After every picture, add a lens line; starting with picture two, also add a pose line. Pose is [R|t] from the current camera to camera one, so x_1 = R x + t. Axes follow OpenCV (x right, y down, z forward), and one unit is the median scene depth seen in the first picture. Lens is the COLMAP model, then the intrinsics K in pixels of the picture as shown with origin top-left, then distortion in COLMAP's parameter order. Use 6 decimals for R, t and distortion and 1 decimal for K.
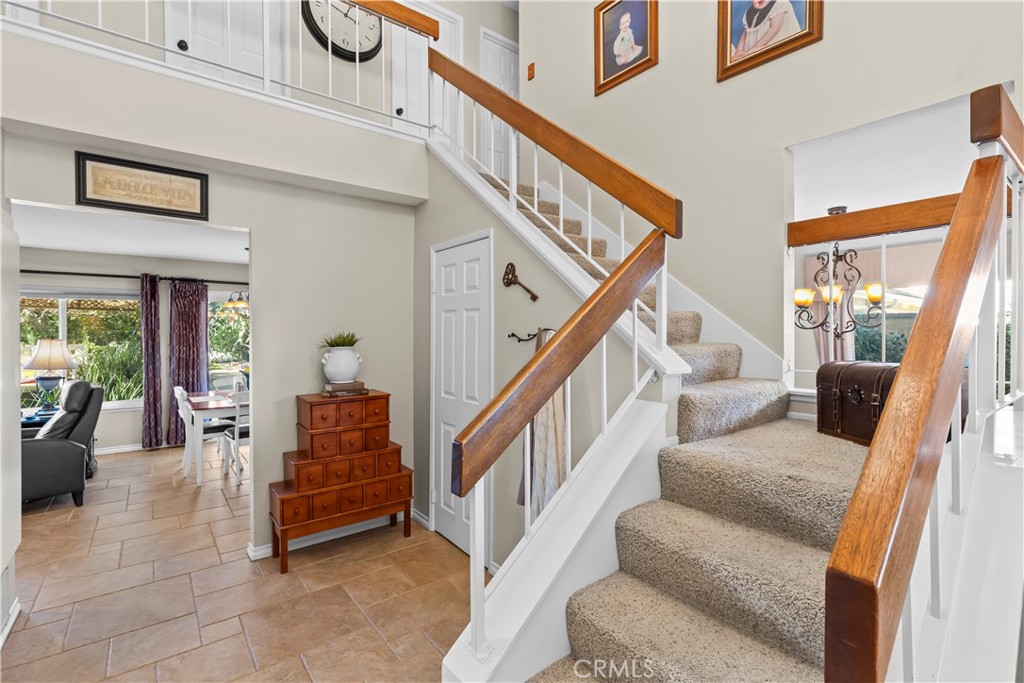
lens RADIAL K [[475.8, 0, 512.0], [0, 475.8, 341.5], [0, 0, 1]] dist [-0.000327, -0.000305]
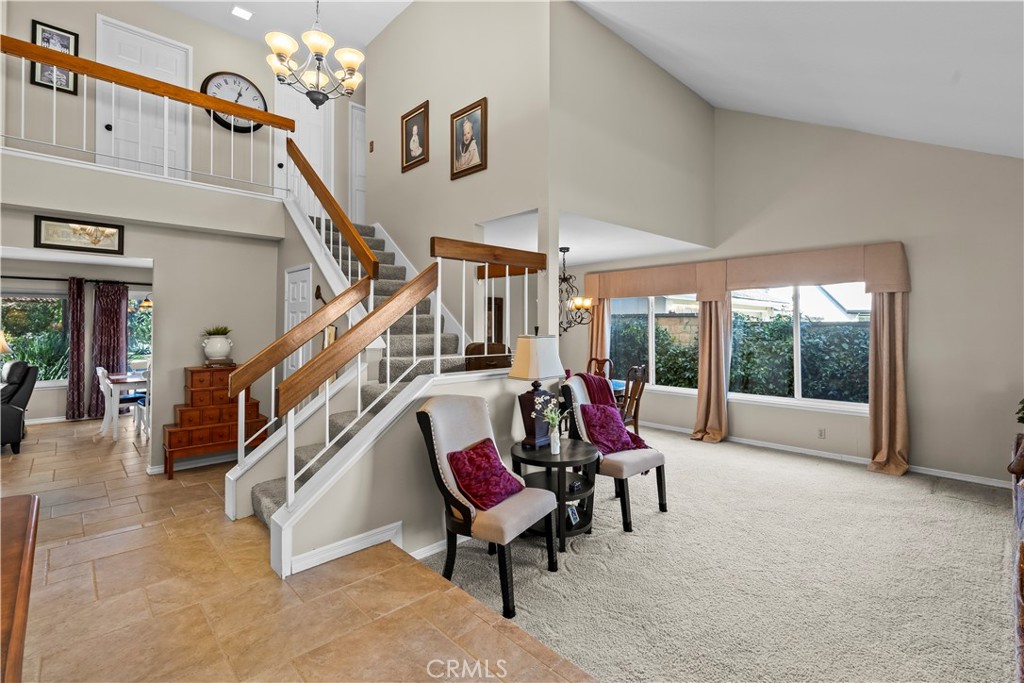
lens RADIAL K [[469.1, 0, 514.3], [0, 469.1, 323.2], [0, 0, 1]] dist [0.003411, 0.000495]
pose [[0.994107, 0.006513, 0.108208, 0.384453], [-0.003780, 0.999669, -0.025448, 0.005782], [-0.108338, 0.024889, 0.993803, -0.545018]]
